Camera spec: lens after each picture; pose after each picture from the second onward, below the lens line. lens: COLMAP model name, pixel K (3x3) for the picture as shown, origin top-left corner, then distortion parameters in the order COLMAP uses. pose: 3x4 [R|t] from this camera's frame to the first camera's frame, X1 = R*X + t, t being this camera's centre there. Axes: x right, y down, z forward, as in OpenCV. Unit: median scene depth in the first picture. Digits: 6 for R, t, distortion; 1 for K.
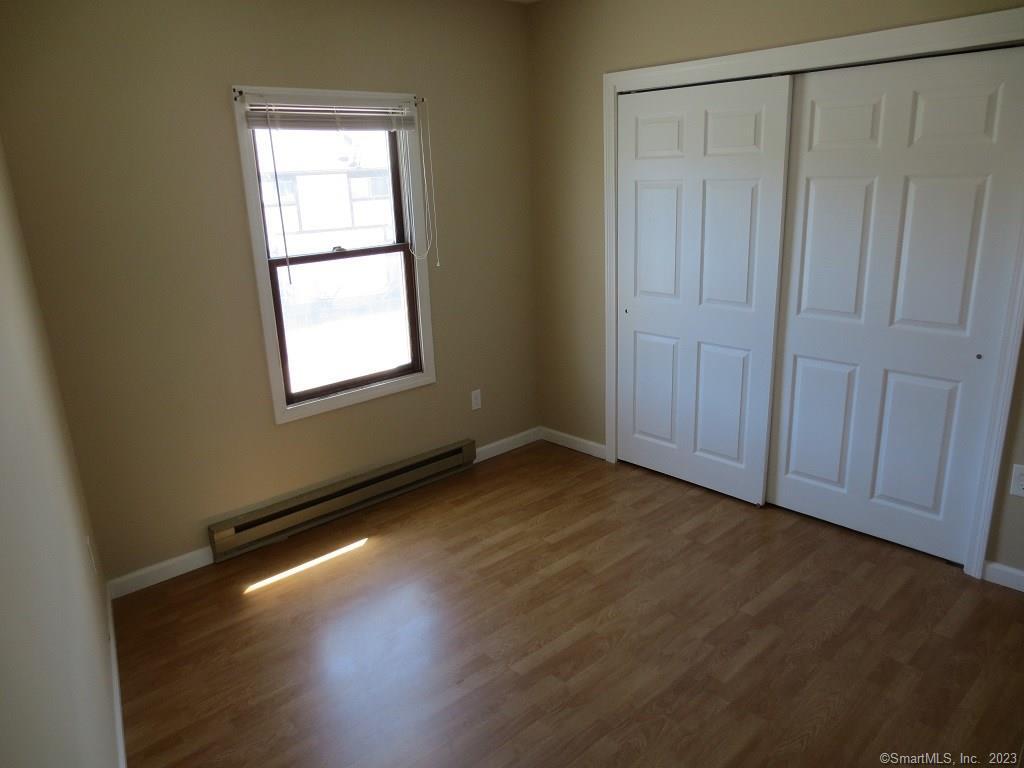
lens RADIAL K [[727.0, 0, 511.7], [0, 727.0, 378.5], [0, 0, 1]] dist [-0.027450, 0.006223]
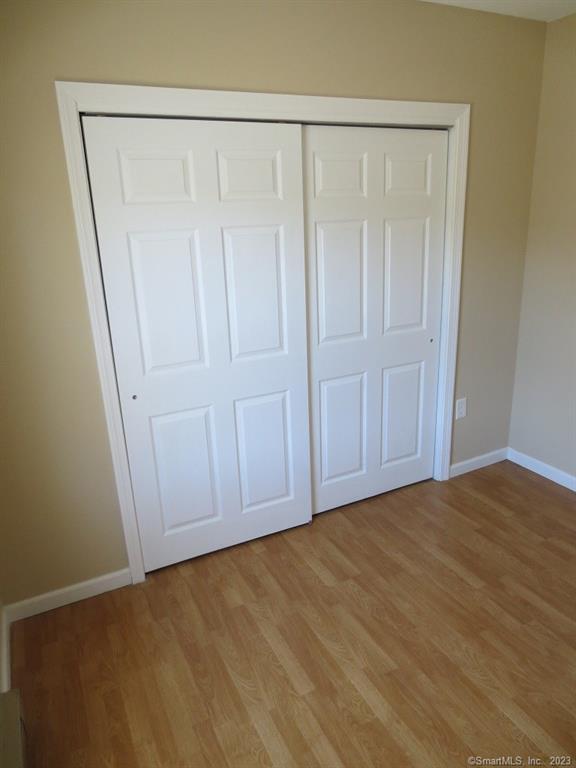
lens RADIAL K [[545.3, 0, 302.4], [0, 545.3, 380.3], [0, 0, 1]] dist [-0.027450, 0.006223]
pose [[0.274238, -0.267248, 0.923781, -0.392652], [0.288786, 0.939159, 0.185966, -0.195950], [-0.917277, 0.215776, 0.334730, 0.732019]]
